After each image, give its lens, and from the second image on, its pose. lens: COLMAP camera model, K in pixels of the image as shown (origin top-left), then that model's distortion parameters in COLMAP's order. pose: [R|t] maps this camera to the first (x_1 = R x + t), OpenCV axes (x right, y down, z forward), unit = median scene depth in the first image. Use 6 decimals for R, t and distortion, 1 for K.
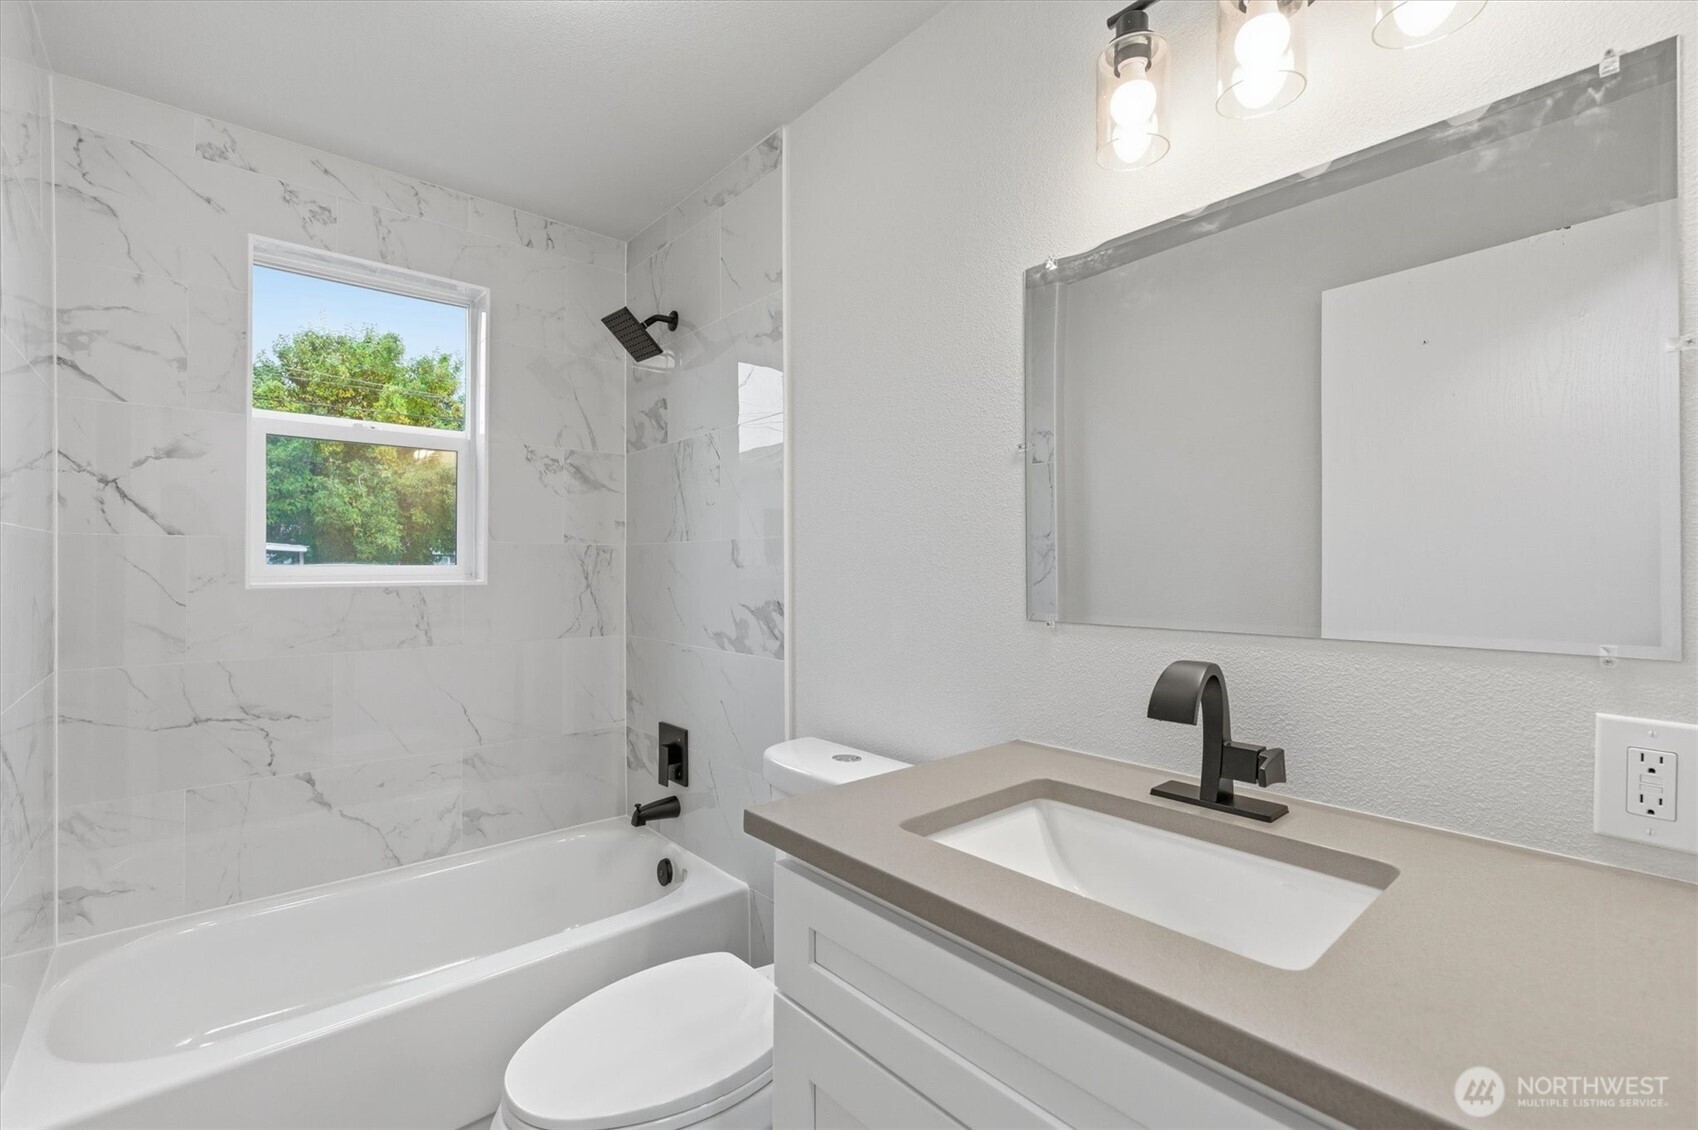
lens RADIAL K [[739.6, 0, 833.3], [0, 739.6, 566.3], [0, 0, 1]] dist [-0.002914, 0.004119]
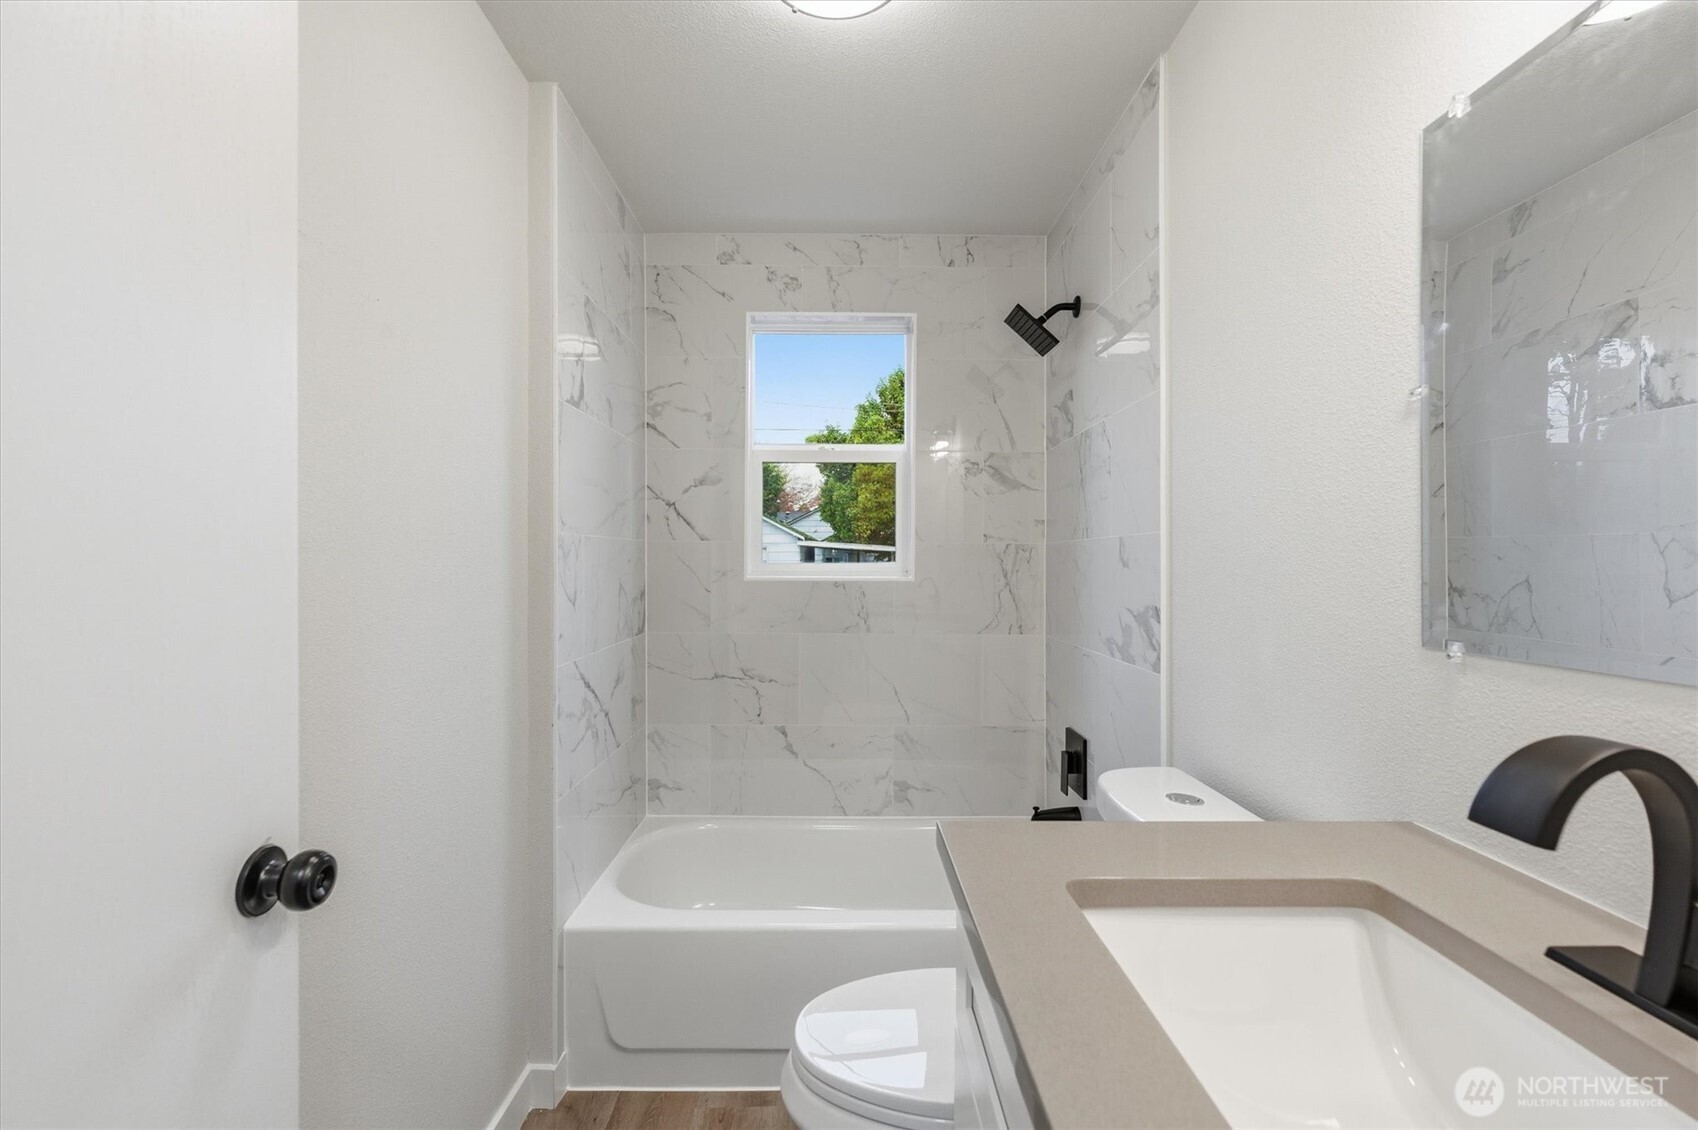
lens RADIAL K [[739.6, 0, 848.5], [0, 739.6, 567.0], [0, 0, 1]] dist [-0.002914, 0.004119]
pose [[0.770927, 0.007144, -0.636883, 0.182235], [-0.004858, 0.999974, 0.005336, -0.001718], [0.636905, -0.001020, 0.770942, 0.090472]]
